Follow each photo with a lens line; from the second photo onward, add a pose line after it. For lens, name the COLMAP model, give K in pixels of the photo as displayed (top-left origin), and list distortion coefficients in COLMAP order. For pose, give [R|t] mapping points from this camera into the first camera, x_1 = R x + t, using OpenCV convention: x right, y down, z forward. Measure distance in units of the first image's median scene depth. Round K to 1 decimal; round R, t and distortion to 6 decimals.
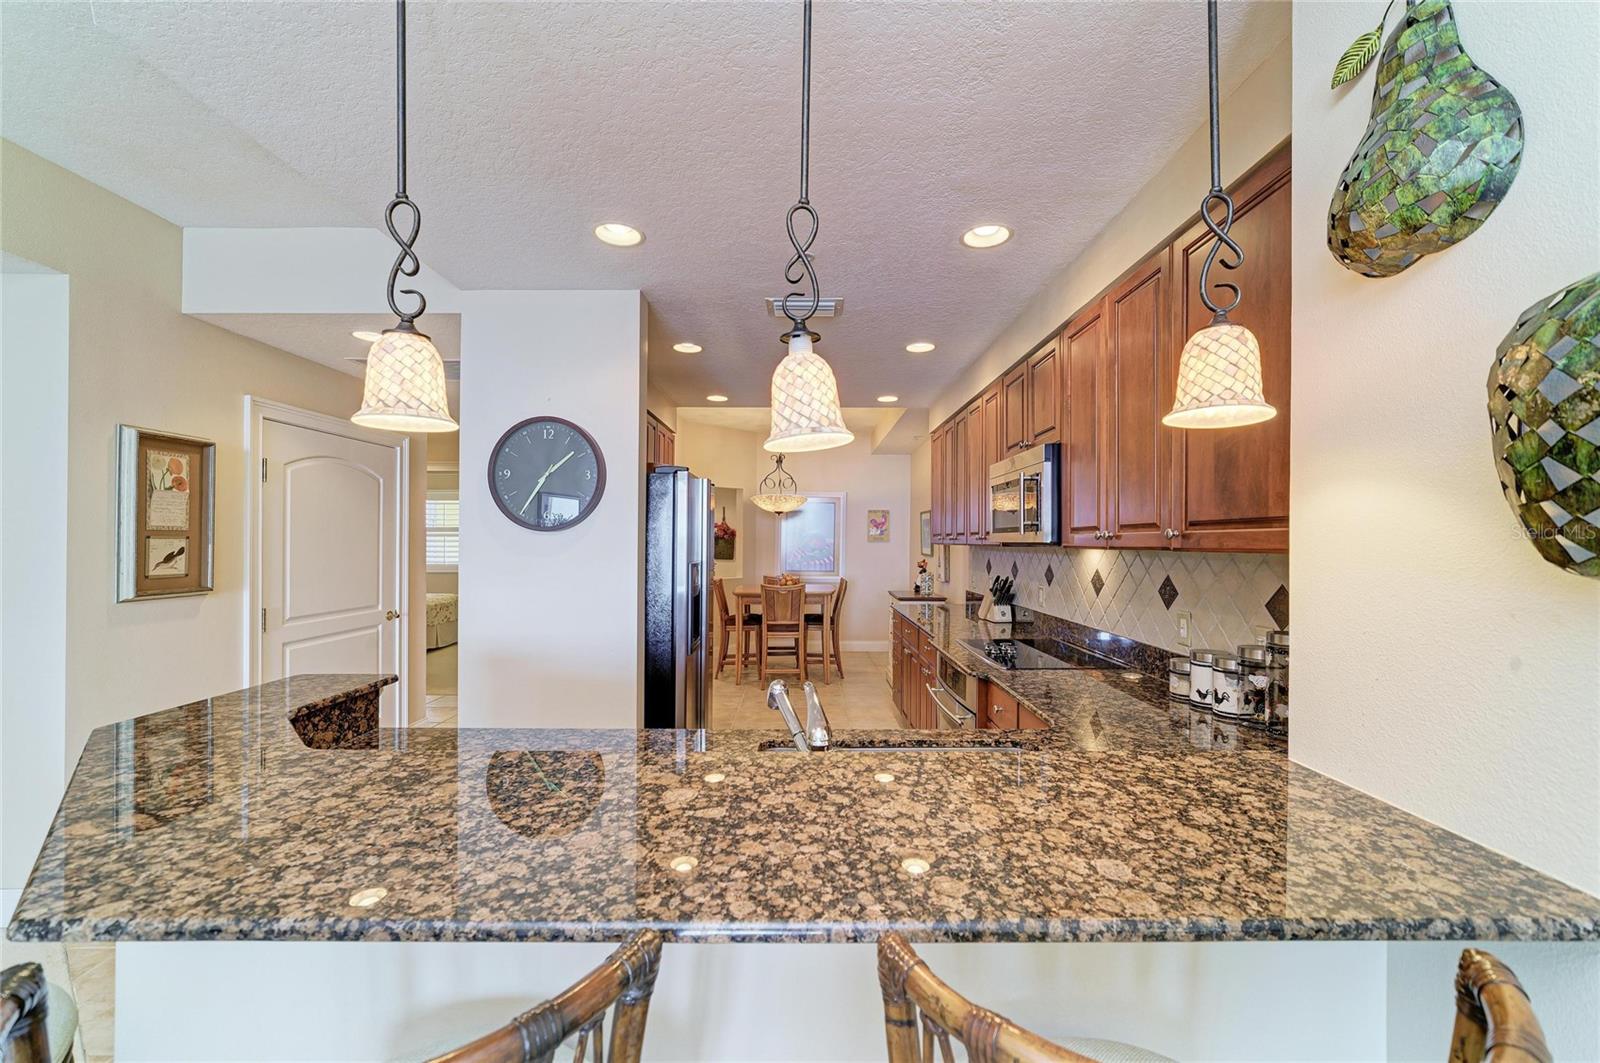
lens RADIAL K [[632.6, 0, 808.7], [0, 632.6, 552.3], [0, 0, 1]] dist [-0.000531, 0.000936]
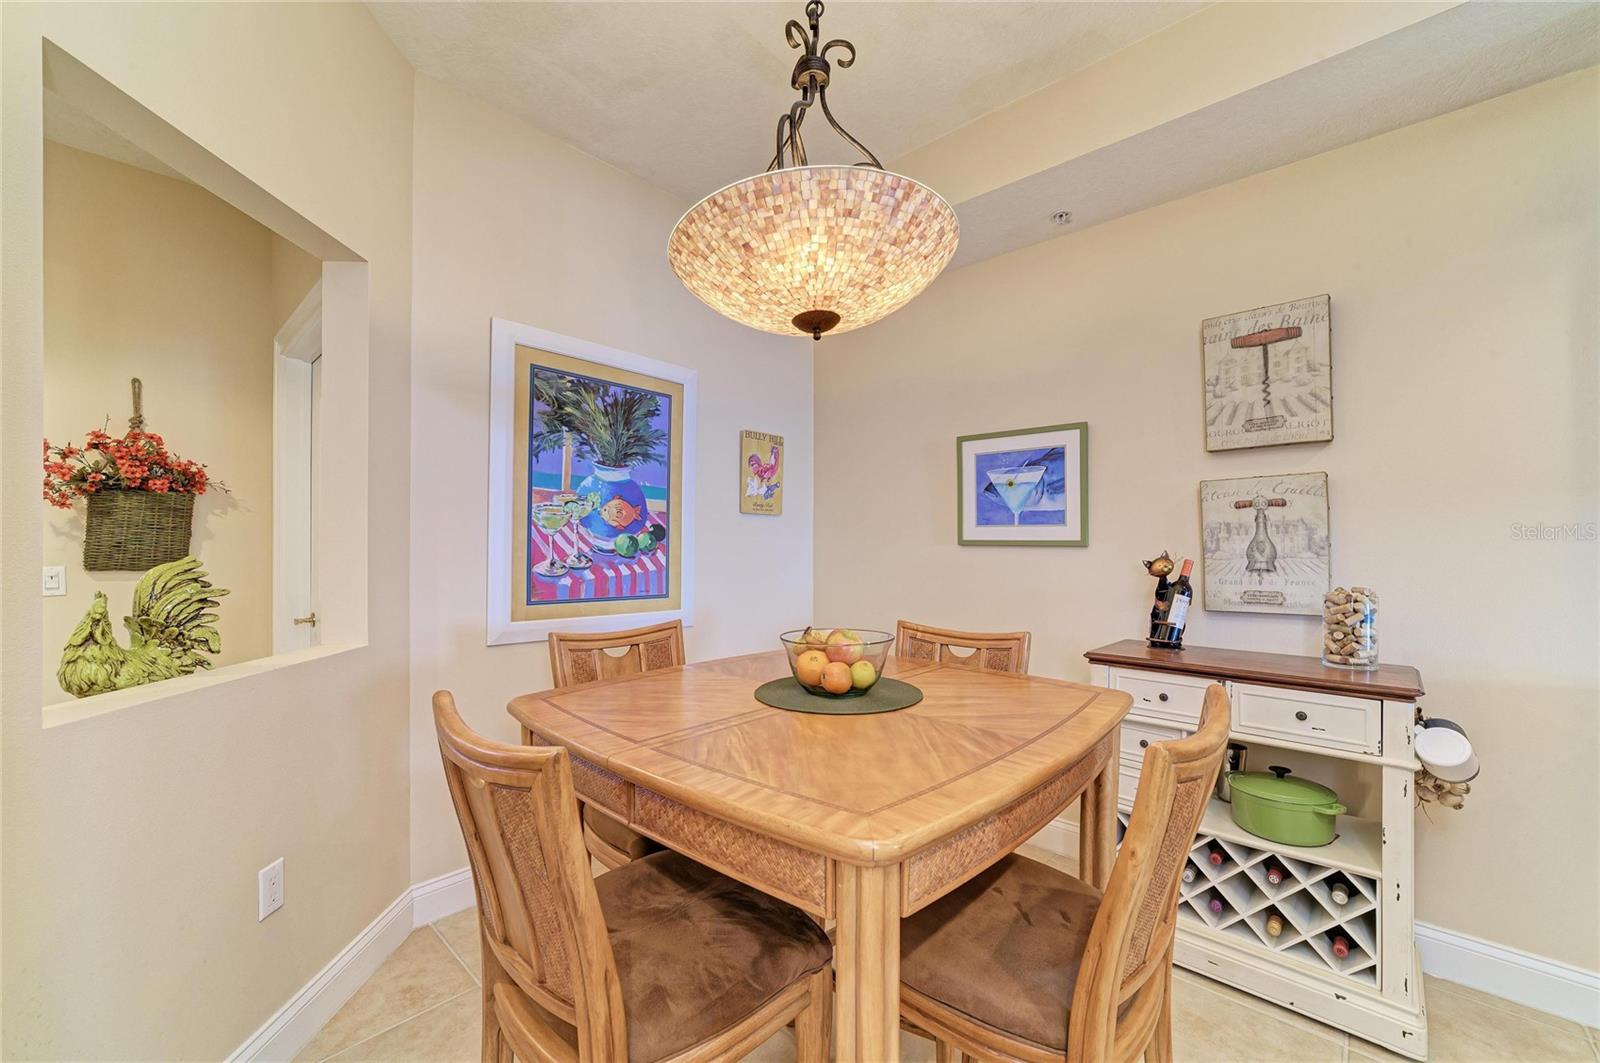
lens RADIAL K [[632.6, 0, 791.8], [0, 632.6, 543.1], [0, 0, 1]] dist [-0.000531, 0.000936]
pose [[0.680654, 0.004816, 0.732589, -0.286416], [0.010093, 0.999822, -0.015951, 0.013890], [-0.732535, 0.018251, 0.680484, 1.235385]]
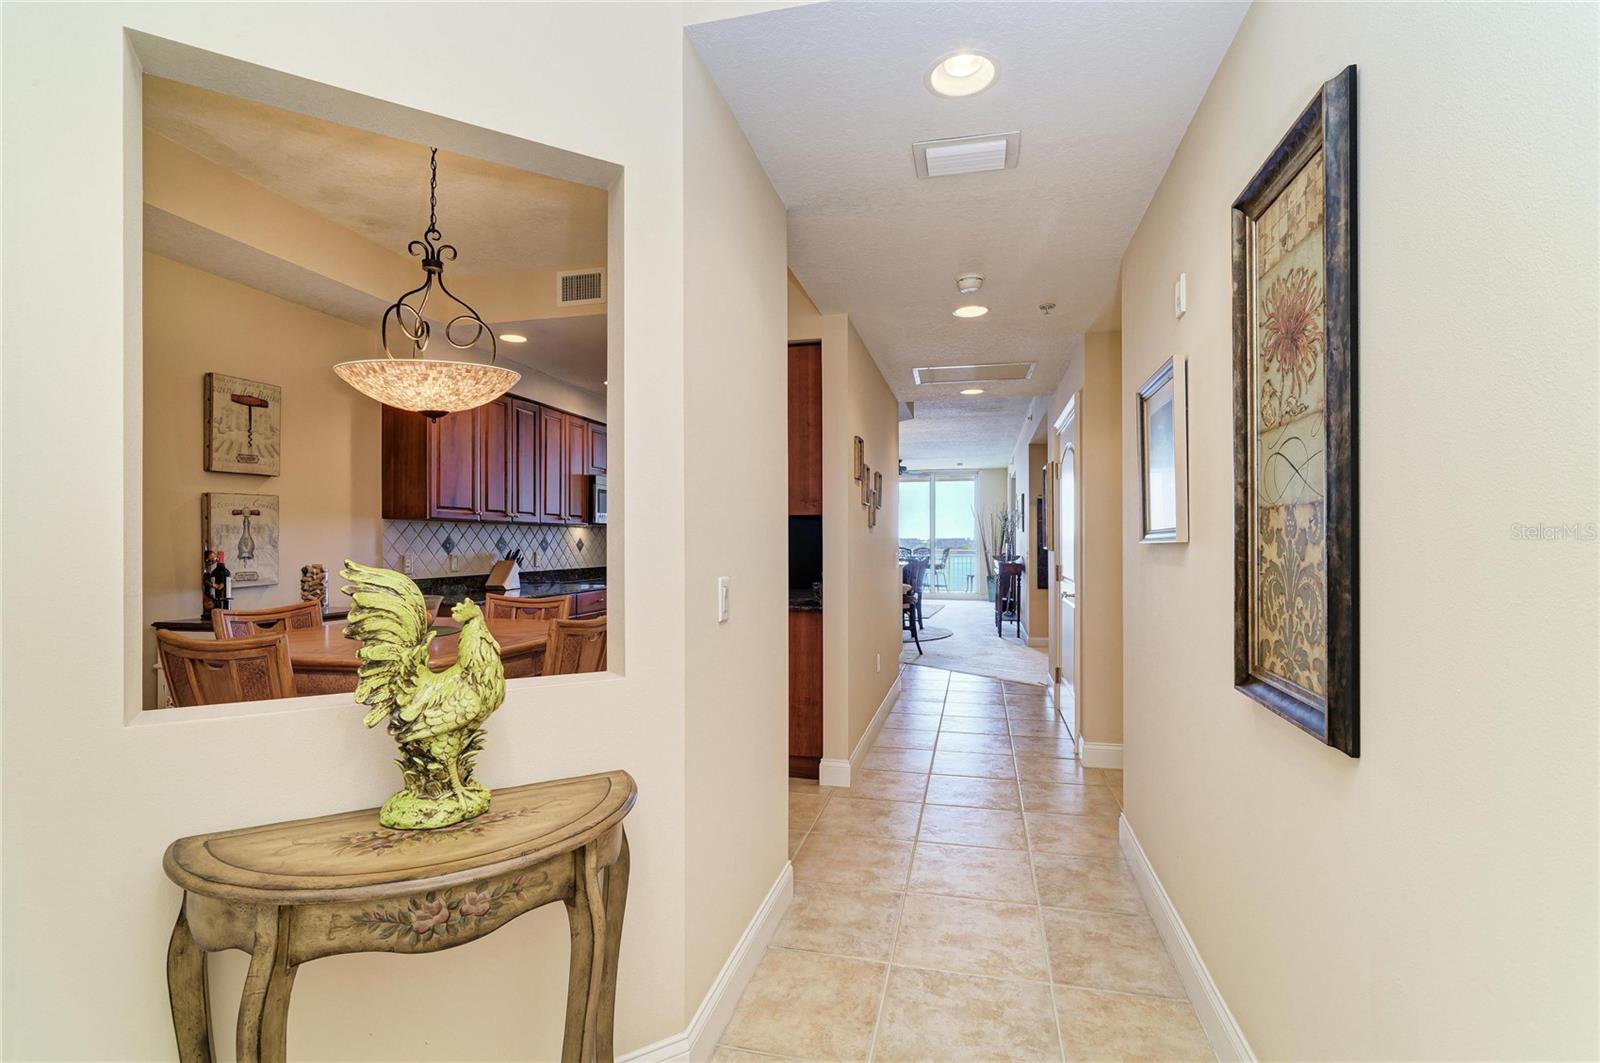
lens RADIAL K [[718.8, 0, 791.6], [0, 718.8, 529.0], [0, 0, 1]] dist [-0.018092, 0.001164]
pose [[-0.965590, 0.002604, 0.260055, -0.477945], [0.002745, 0.999996, 0.000180, 0.000469], [-0.260054, 0.000888, -0.965594, 1.875324]]
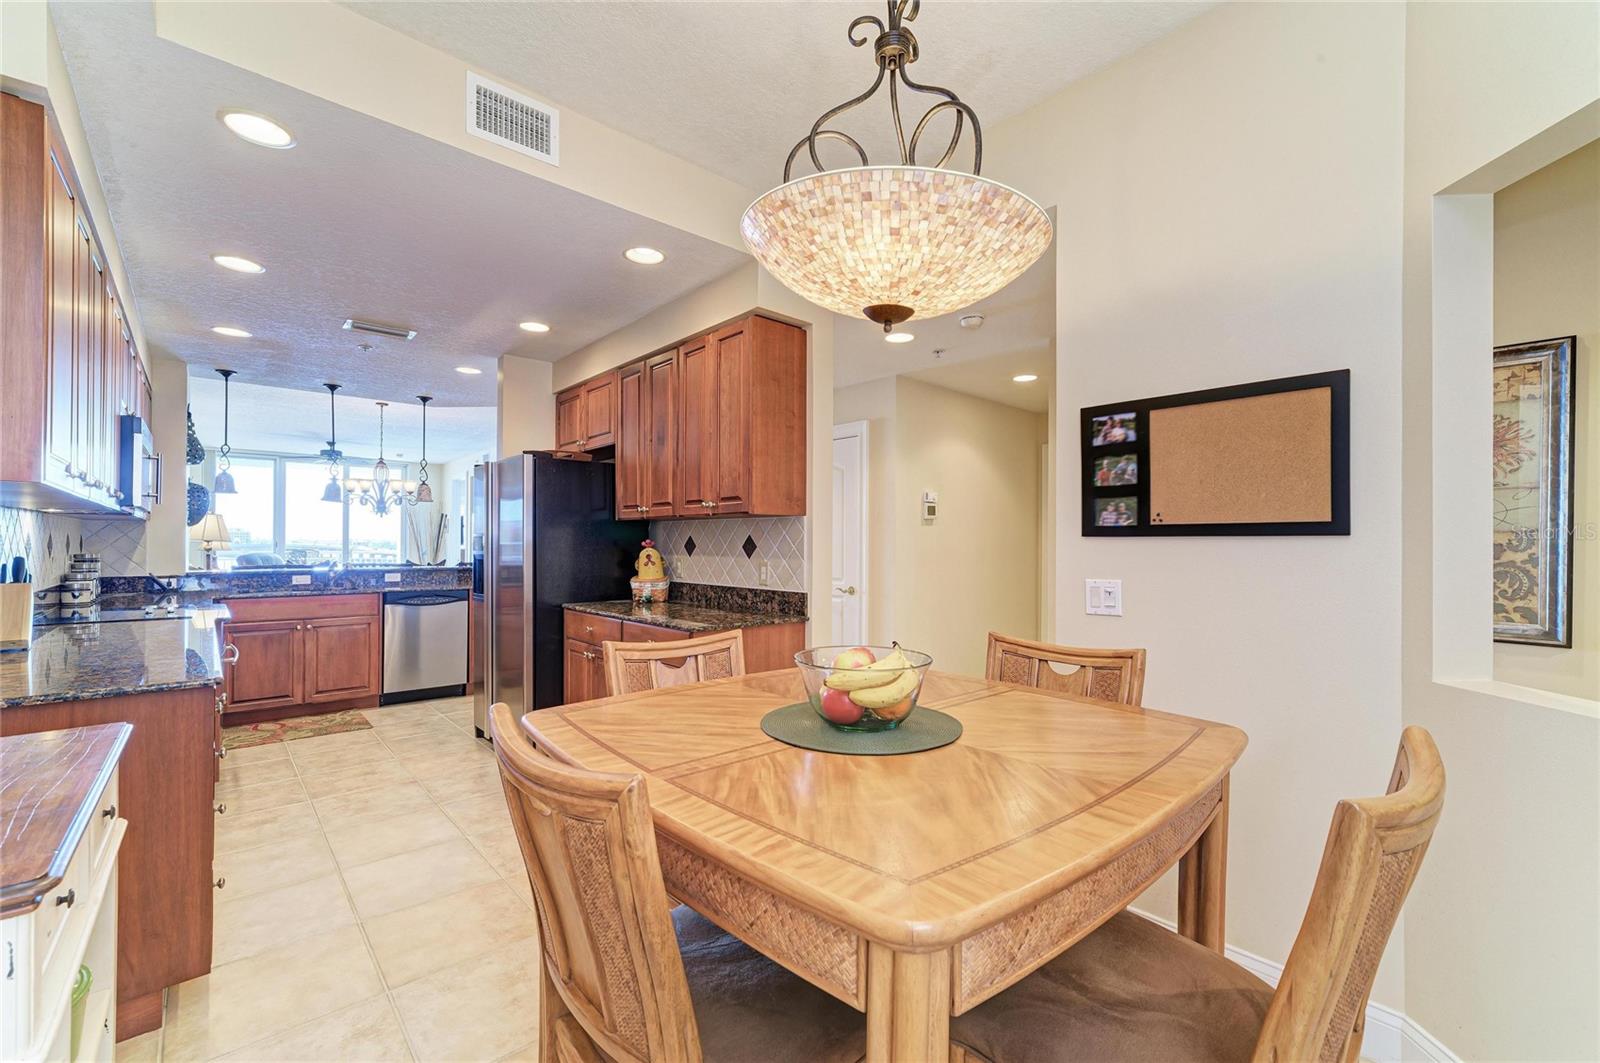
lens RADIAL K [[662.4, 0, 796.2], [0, 662.4, 539.9], [0, 0, 1]] dist [-0.013511, 0.006048]
pose [[-0.750480, -0.010024, -0.660817, 0.148133], [-0.018211, 0.999819, 0.005515, 0.007102], [0.660642, 0.016173, -0.750527, 1.607943]]
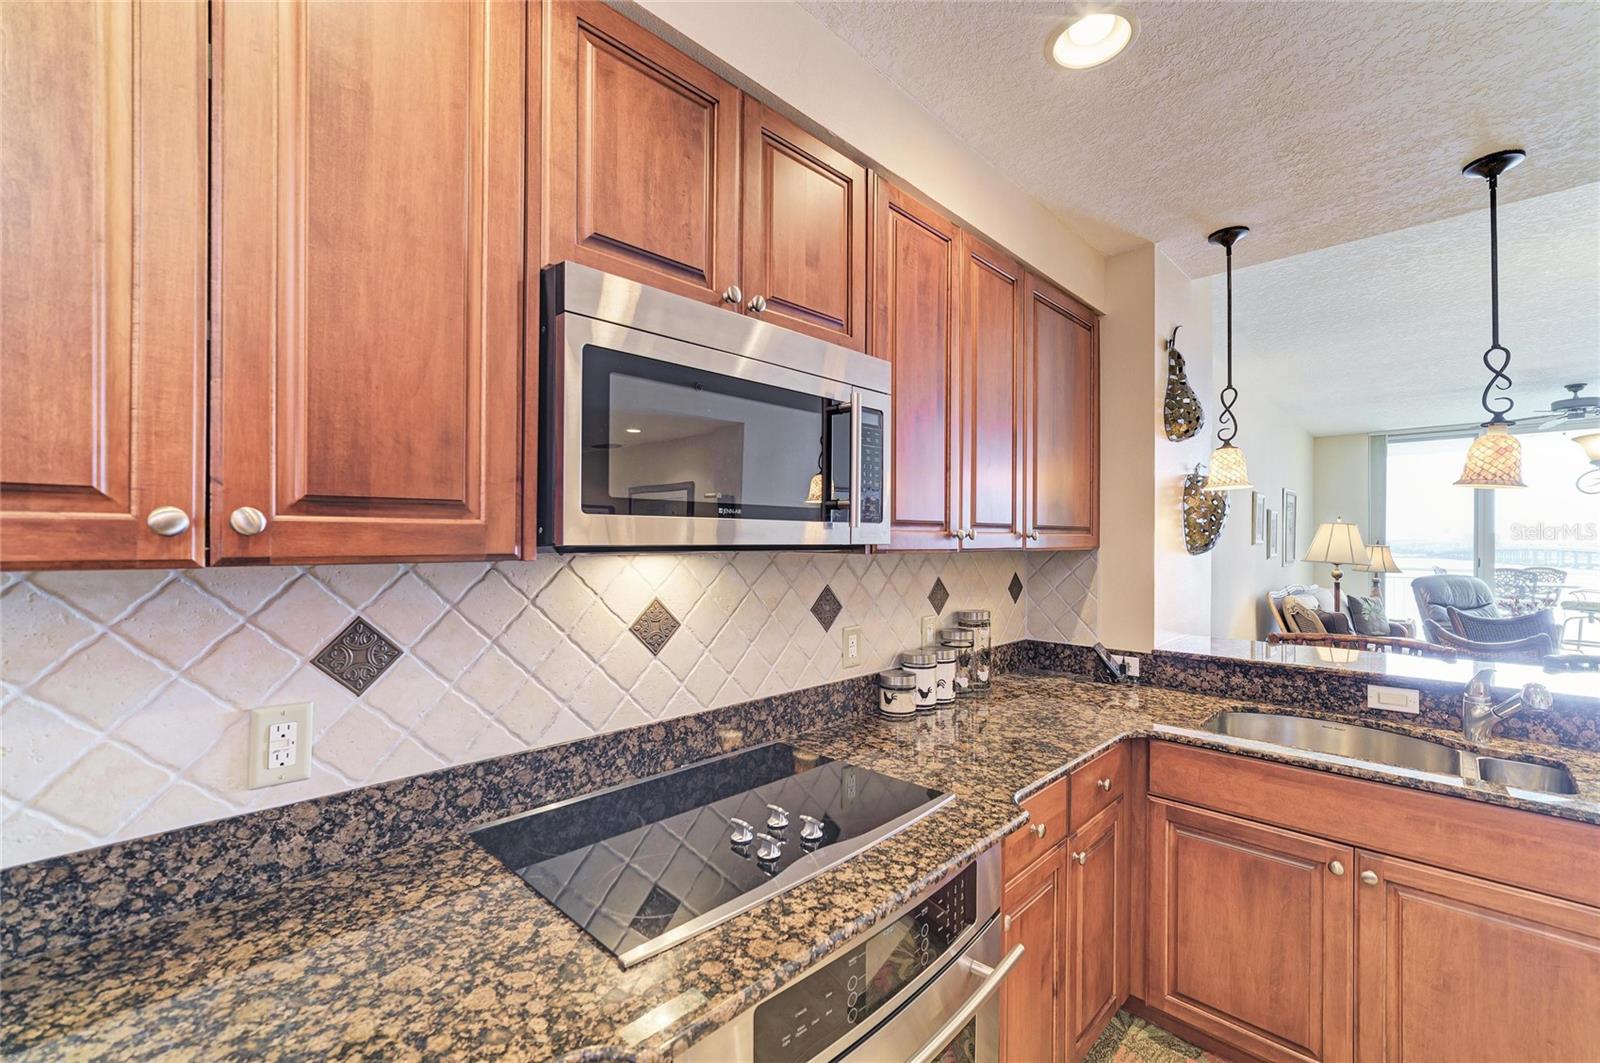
lens RADIAL K [[662.4, 0, 807.4], [0, 662.4, 542.4], [0, 0, 1]] dist [-0.013511, 0.006048]
pose [[-0.709220, -0.005591, 0.704965, 0.010829], [0.008025, 0.999840, 0.016002, -0.014681], [-0.704942, 0.017006, -0.709061, 0.800325]]
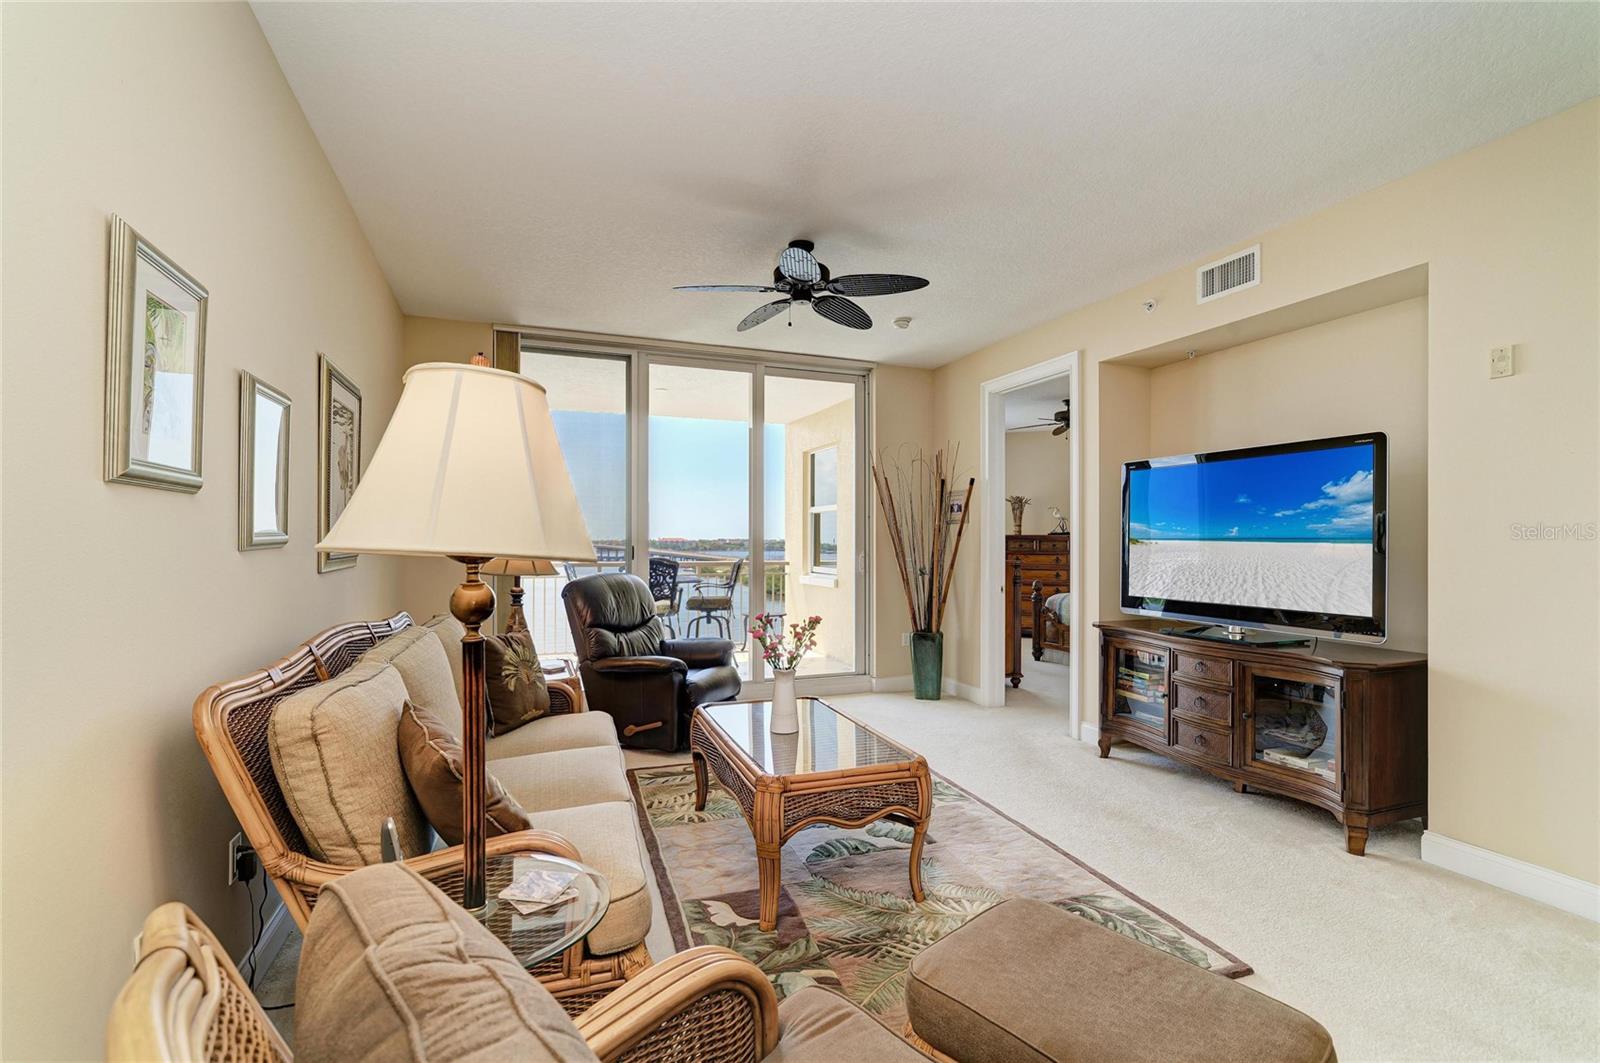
lens RADIAL K [[718.8, 0, 803.1], [0, 718.8, 535.4], [0, 0, 1]] dist [-0.018092, 0.001164]
pose [[-0.931451, -0.003445, -0.363851, 0.145872], [-0.006961, 0.999941, 0.008353, 0.035816], [0.363801, 0.010313, -0.931420, -0.349106]]
